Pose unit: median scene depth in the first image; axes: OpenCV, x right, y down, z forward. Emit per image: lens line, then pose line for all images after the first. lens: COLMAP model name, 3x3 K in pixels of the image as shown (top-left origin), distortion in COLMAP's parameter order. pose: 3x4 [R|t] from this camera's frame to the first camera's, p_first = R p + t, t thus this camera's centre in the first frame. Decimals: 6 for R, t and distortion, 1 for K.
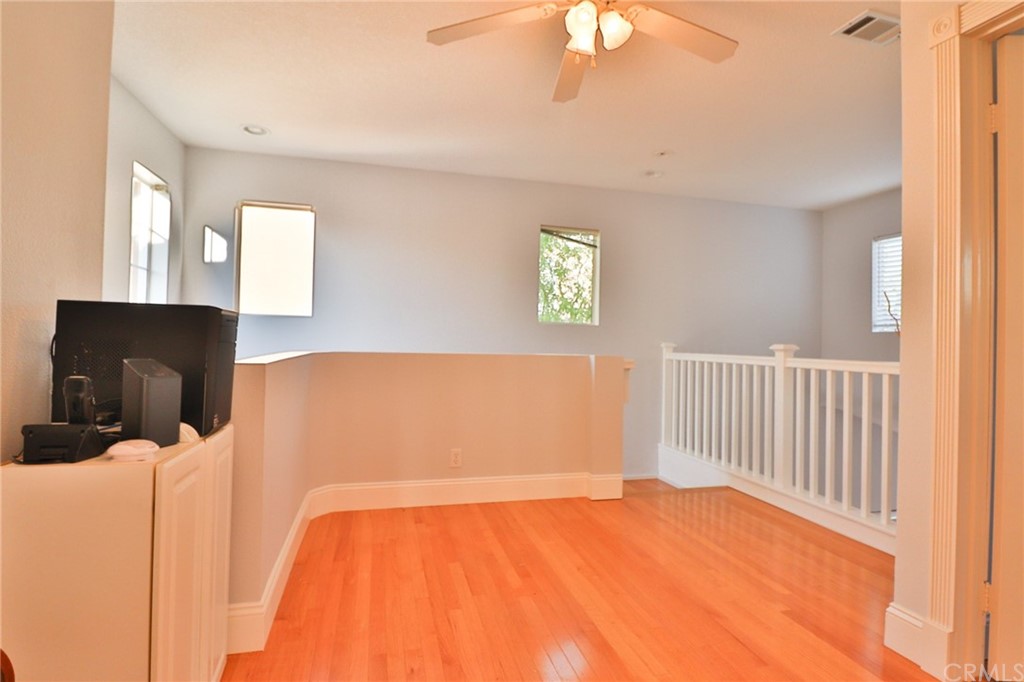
lens RADIAL K [[532.3, 0, 518.1], [0, 532.3, 340.3], [0, 0, 1]] dist [-0.000738, -0.015646]
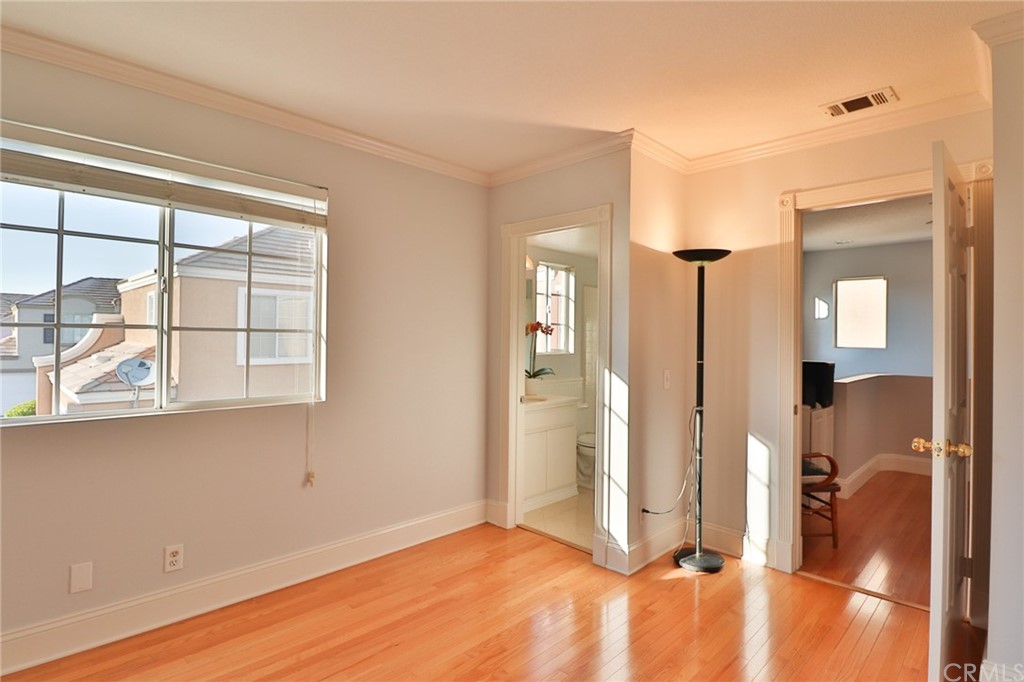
lens RADIAL K [[532.3, 0, 518.1], [0, 532.3, 340.3], [0, 0, 1]] dist [-0.000738, -0.015646]
pose [[0.518351, -0.015269, -0.855032, 0.376052], [0.004839, 0.999877, -0.014922, -0.055955], [0.855154, 0.003597, 0.518361, -0.705055]]
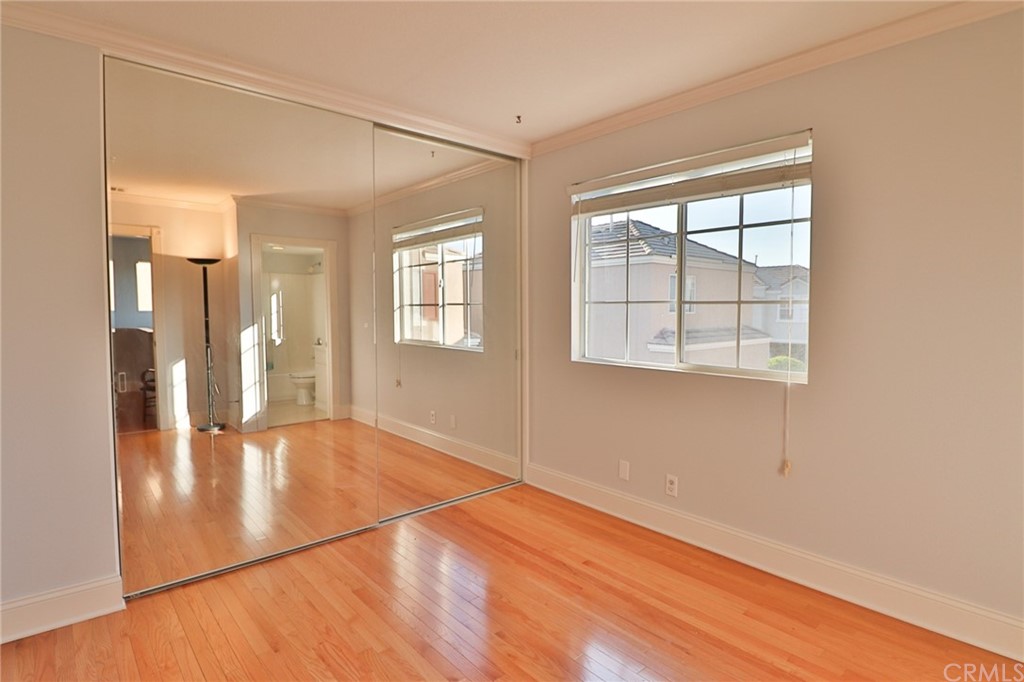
lens RADIAL K [[532.3, 0, 518.1], [0, 532.3, 340.3], [0, 0, 1]] dist [-0.000738, -0.015646]
pose [[-0.897097, -0.000843, -0.441832, -0.713382], [-0.022392, 0.998800, 0.043558, -0.049105], [0.441265, 0.048969, -0.896040, 2.473071]]
